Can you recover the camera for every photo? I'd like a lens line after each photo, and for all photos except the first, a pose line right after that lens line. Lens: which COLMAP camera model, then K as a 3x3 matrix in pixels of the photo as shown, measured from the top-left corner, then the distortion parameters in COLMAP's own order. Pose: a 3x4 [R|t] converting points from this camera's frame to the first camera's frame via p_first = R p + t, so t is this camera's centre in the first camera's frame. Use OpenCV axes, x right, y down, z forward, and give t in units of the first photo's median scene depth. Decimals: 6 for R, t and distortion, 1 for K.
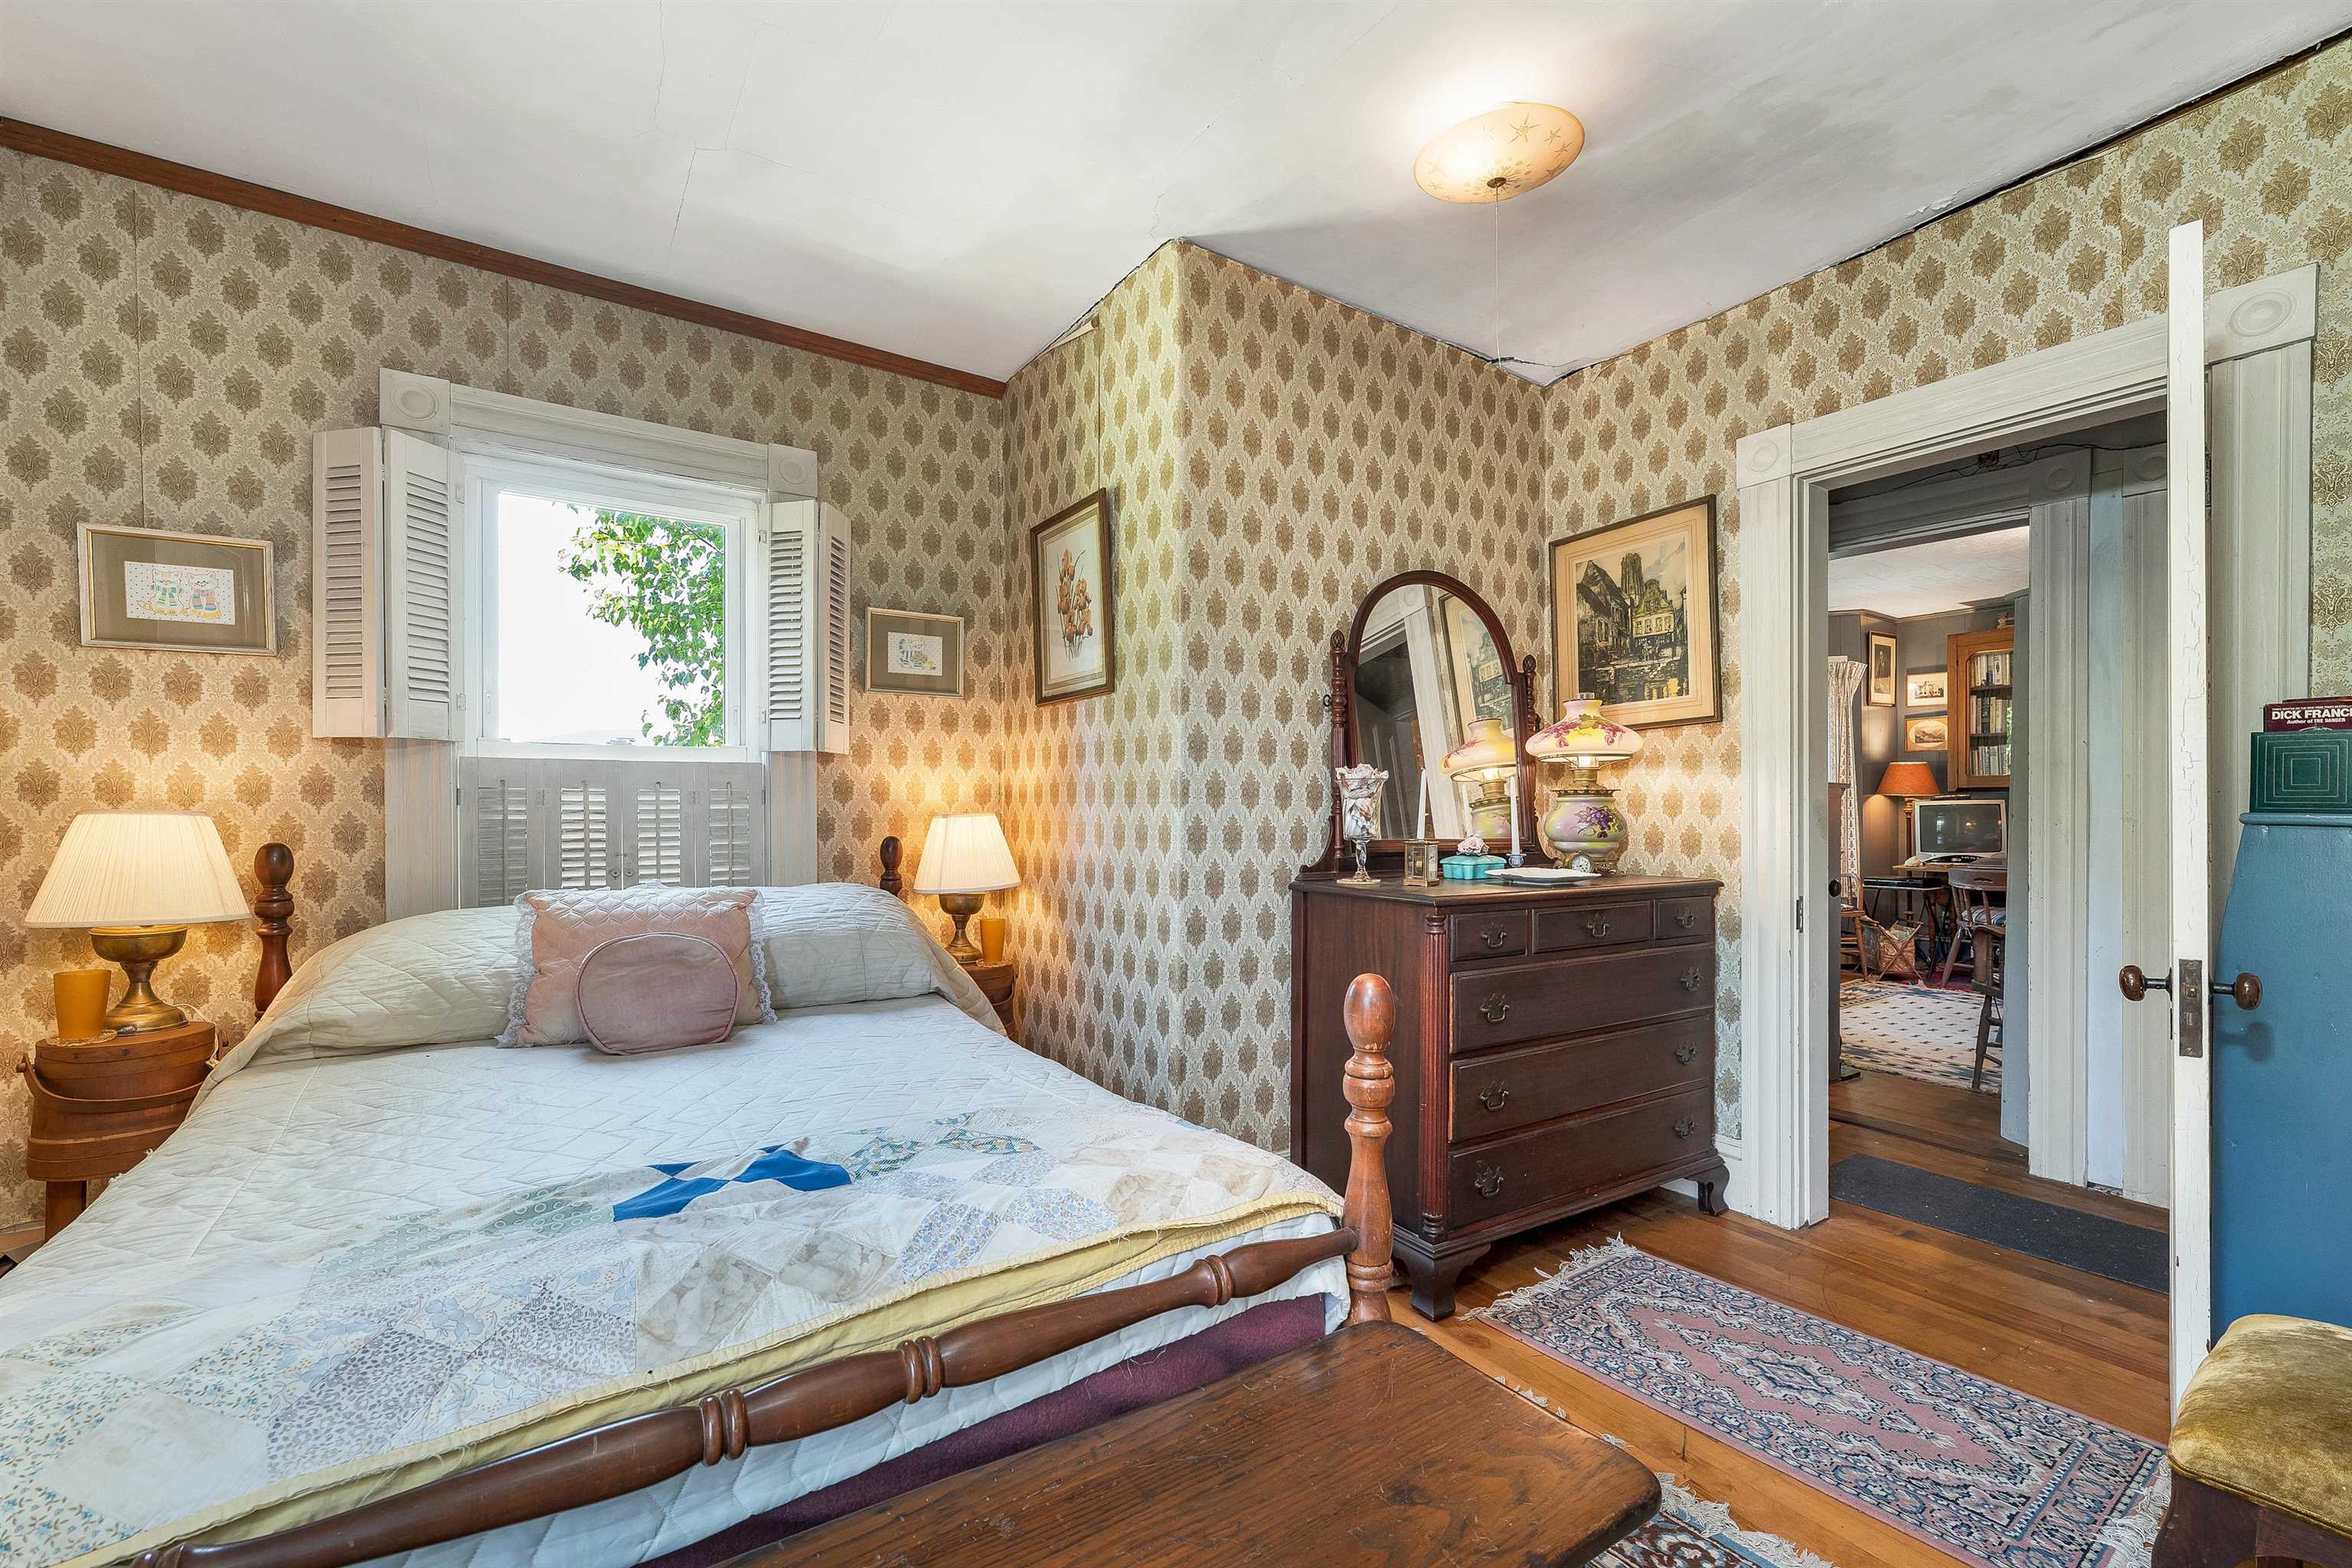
lens RADIAL K [[985.1, 0, 1181.0], [0, 985.1, 805.1], [0, 0, 1]] dist [-0.001816, 0.000097]
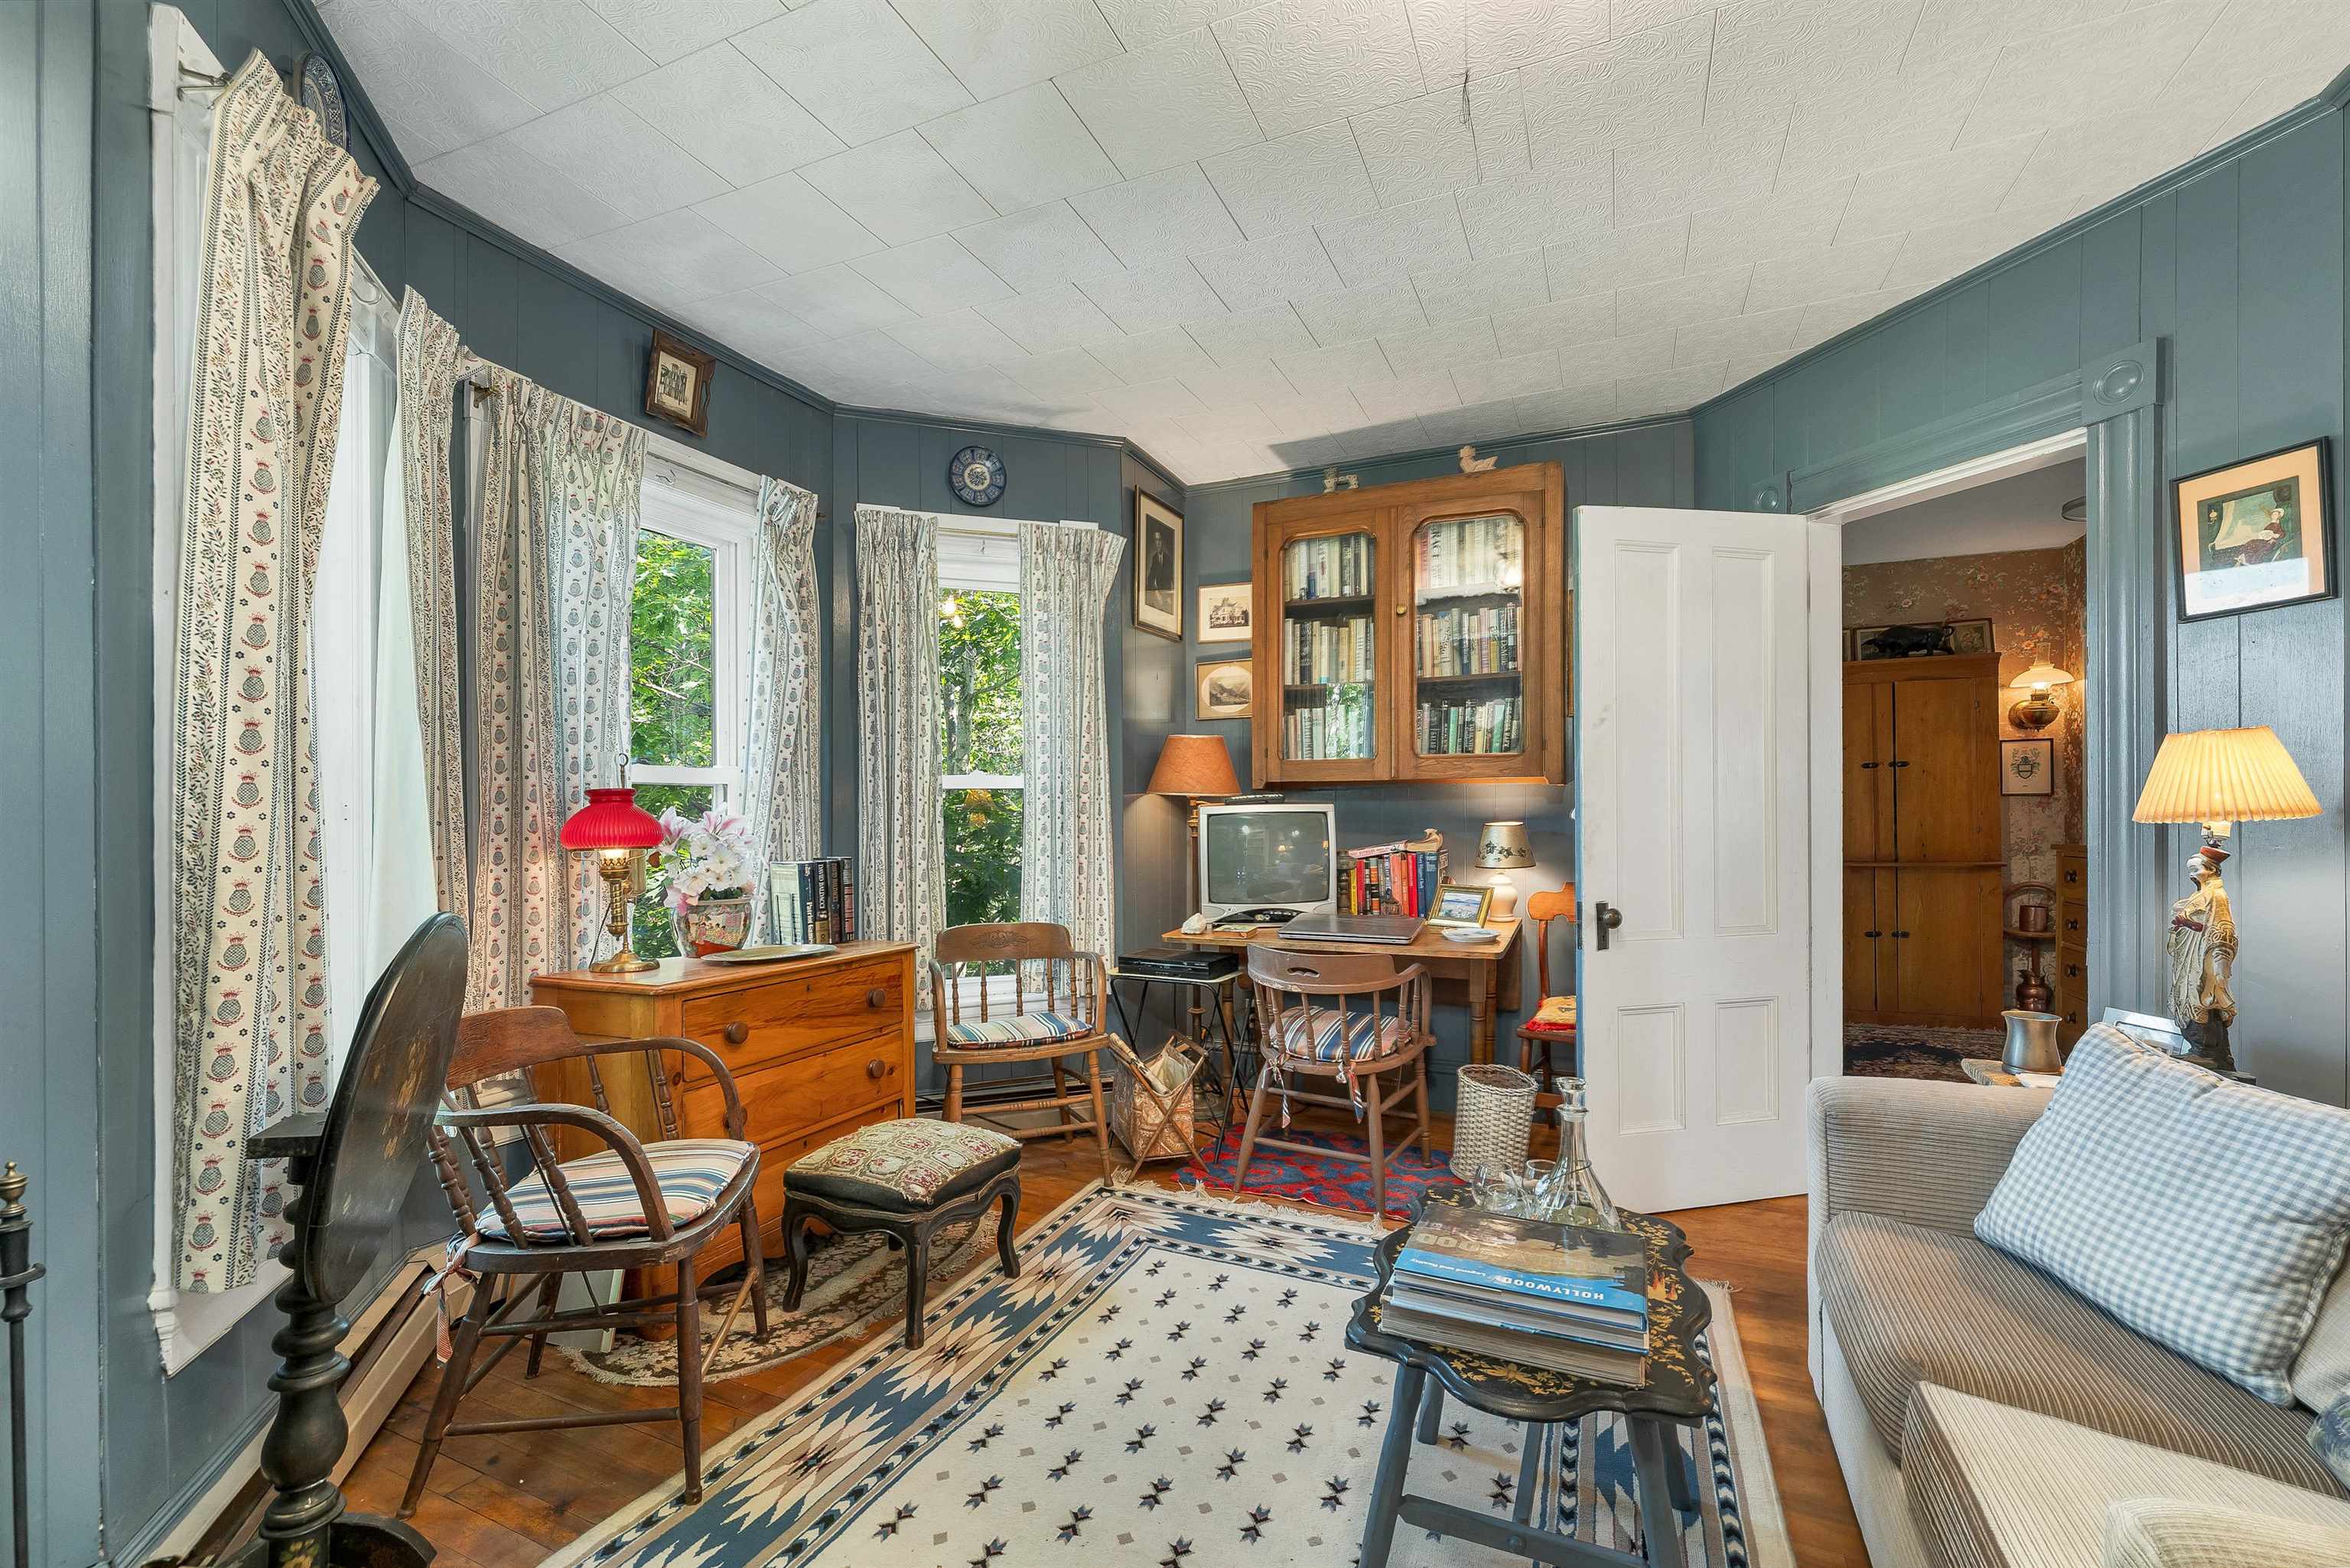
lens RADIAL K [[986.7, 0, 1176.3], [0, 986.7, 805.8], [0, 0, 1]] dist [-0.001510, -0.000180]
pose [[0.844495, 0.015229, 0.535347, 0.450112], [-0.005696, 0.999794, -0.019457, 0.006796], [-0.535533, 0.013382, 0.844408, 0.559267]]
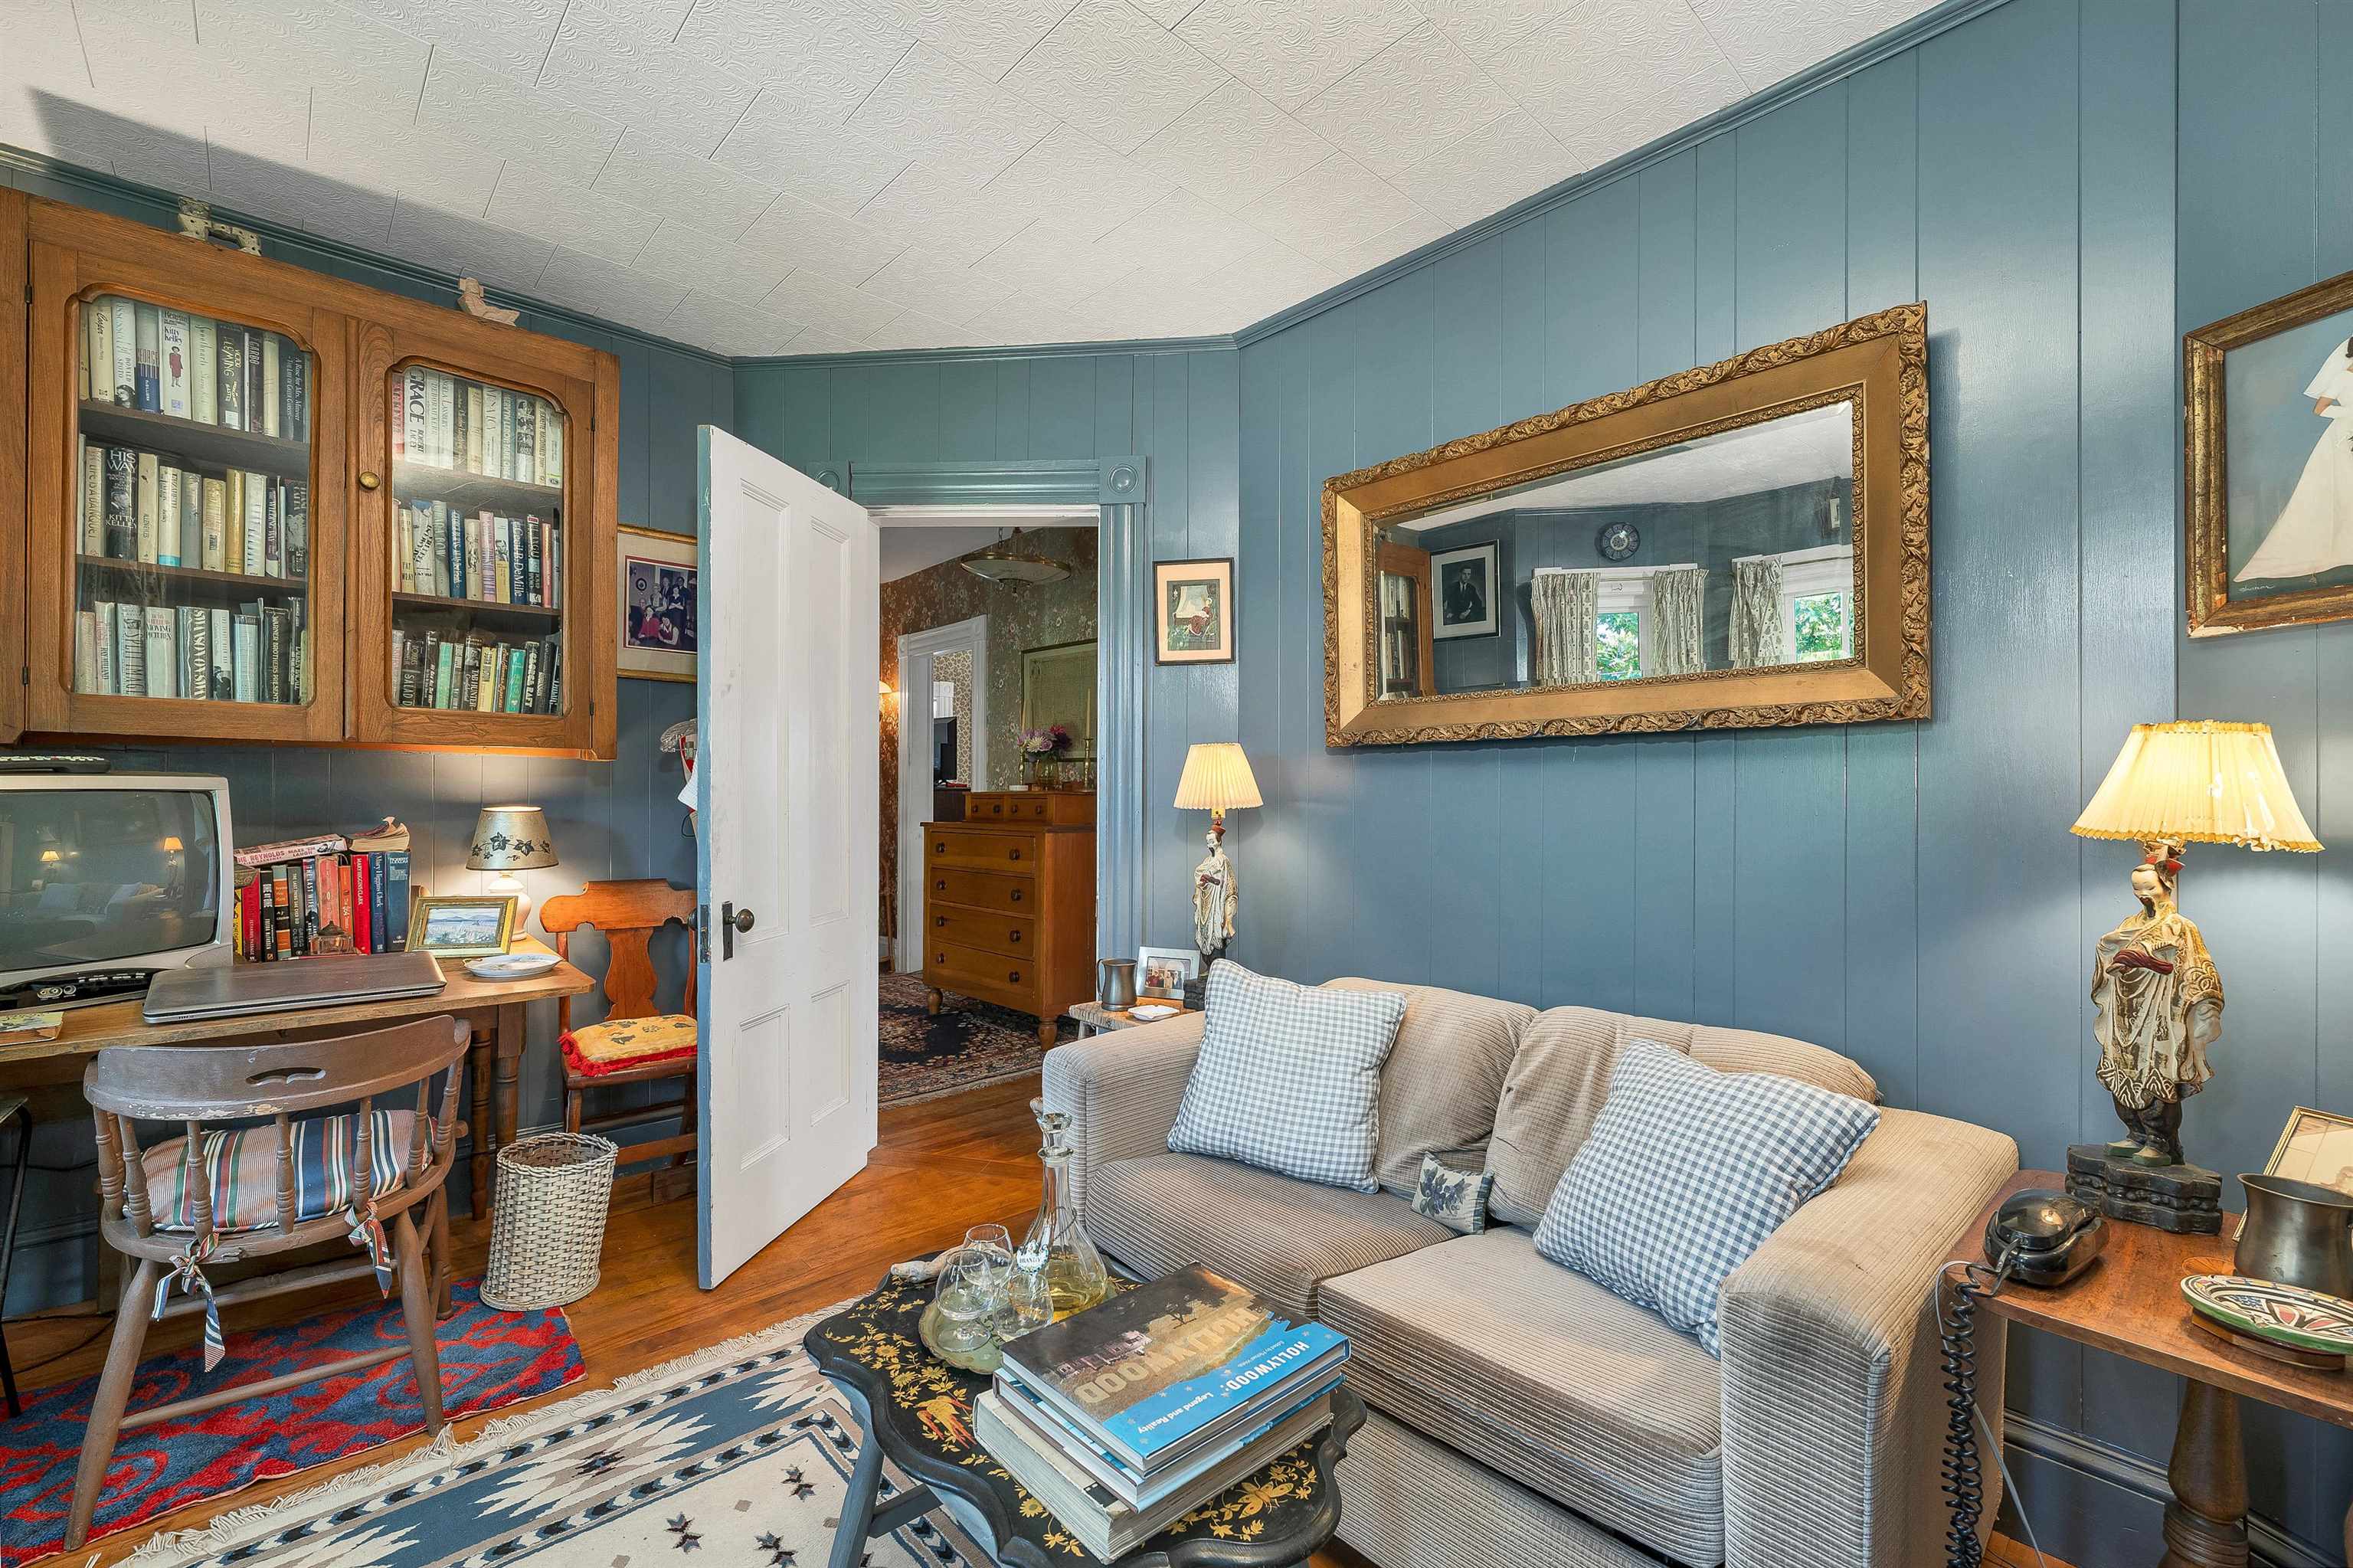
lens RADIAL K [[975.7, 0, 1170.4], [0, 975.7, 794.6], [0, 0, 1]] dist [-0.000785, -0.000027]
pose [[-0.152138, 0.013043, 0.988273, 0.456542], [-0.001259, 0.999910, -0.013391, 0.004292], [-0.988359, -0.003281, -0.152107, 0.709058]]
